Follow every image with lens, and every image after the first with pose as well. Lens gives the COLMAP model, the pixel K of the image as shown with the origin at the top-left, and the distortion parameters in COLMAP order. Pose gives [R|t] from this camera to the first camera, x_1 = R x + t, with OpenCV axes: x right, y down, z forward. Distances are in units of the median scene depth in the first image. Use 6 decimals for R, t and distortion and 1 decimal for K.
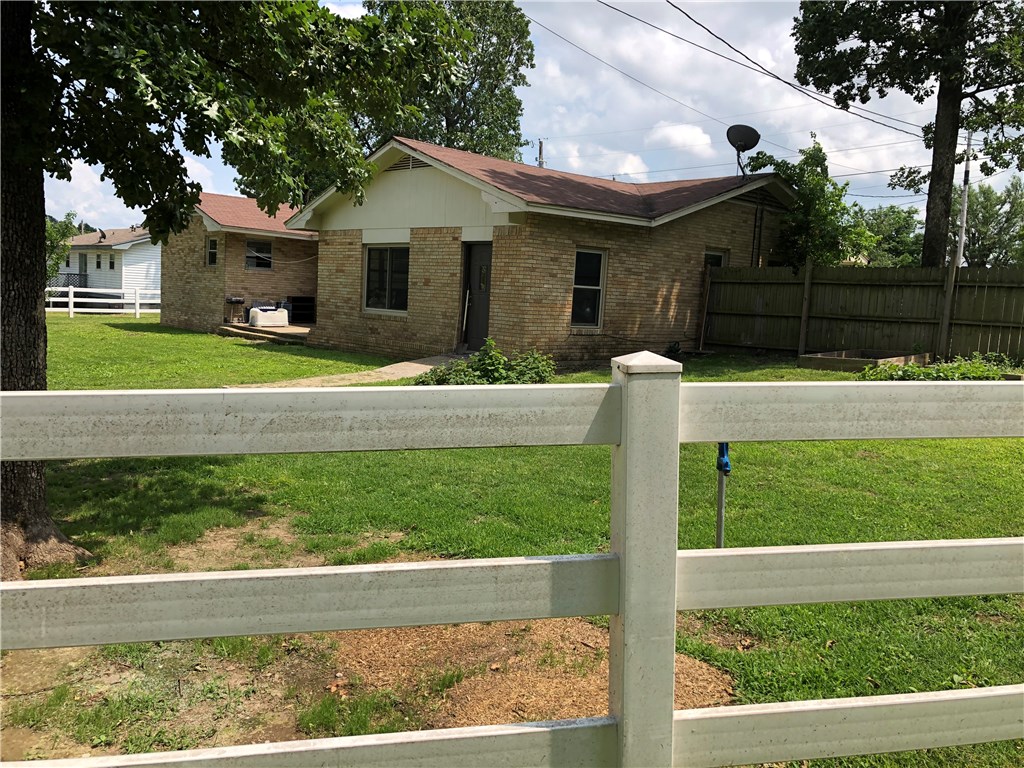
lens RADIAL K [[829.8, 0, 512.0], [0, 829.8, 384.0], [0, 0, 1]] dist [0.059853, -0.076983]
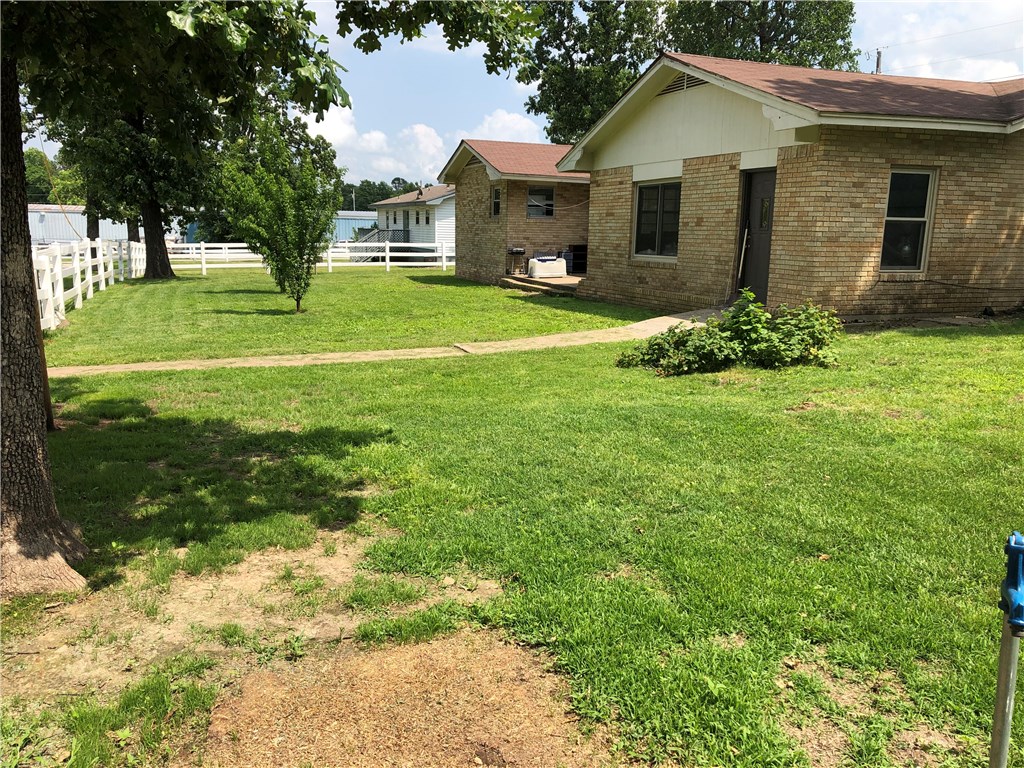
lens RADIAL K [[829.8, 0, 512.0], [0, 829.8, 384.0], [0, 0, 1]] dist [0.059853, -0.076983]
pose [[0.927764, 0.032348, -0.371762, 0.044194], [-0.009018, 0.997888, 0.064322, -0.010192], [0.373058, -0.056323, 0.926097, 0.129346]]
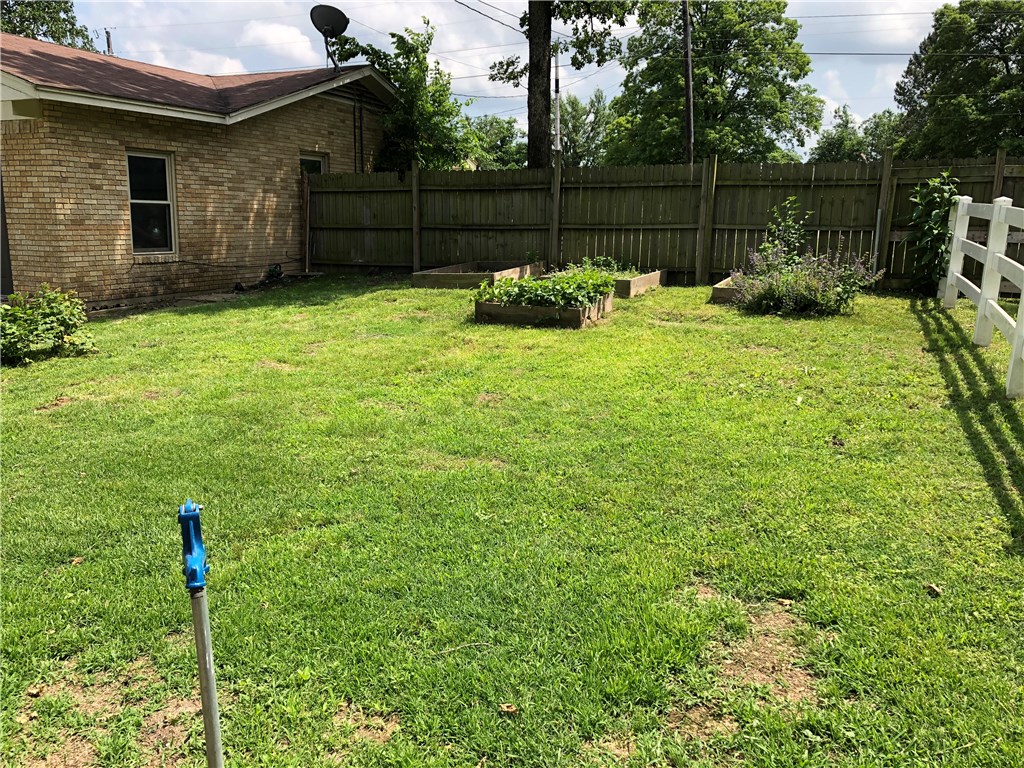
lens RADIAL K [[829.7, 0, 512.2], [0, 829.7, 370.0], [0, 0, 1]] dist [0.014067, -0.008850]
pose [[0.905961, -0.115526, 0.407293, 0.060073], [0.081191, 0.991602, 0.100665, -0.010286], [-0.415502, -0.058130, 0.907733, 0.132099]]
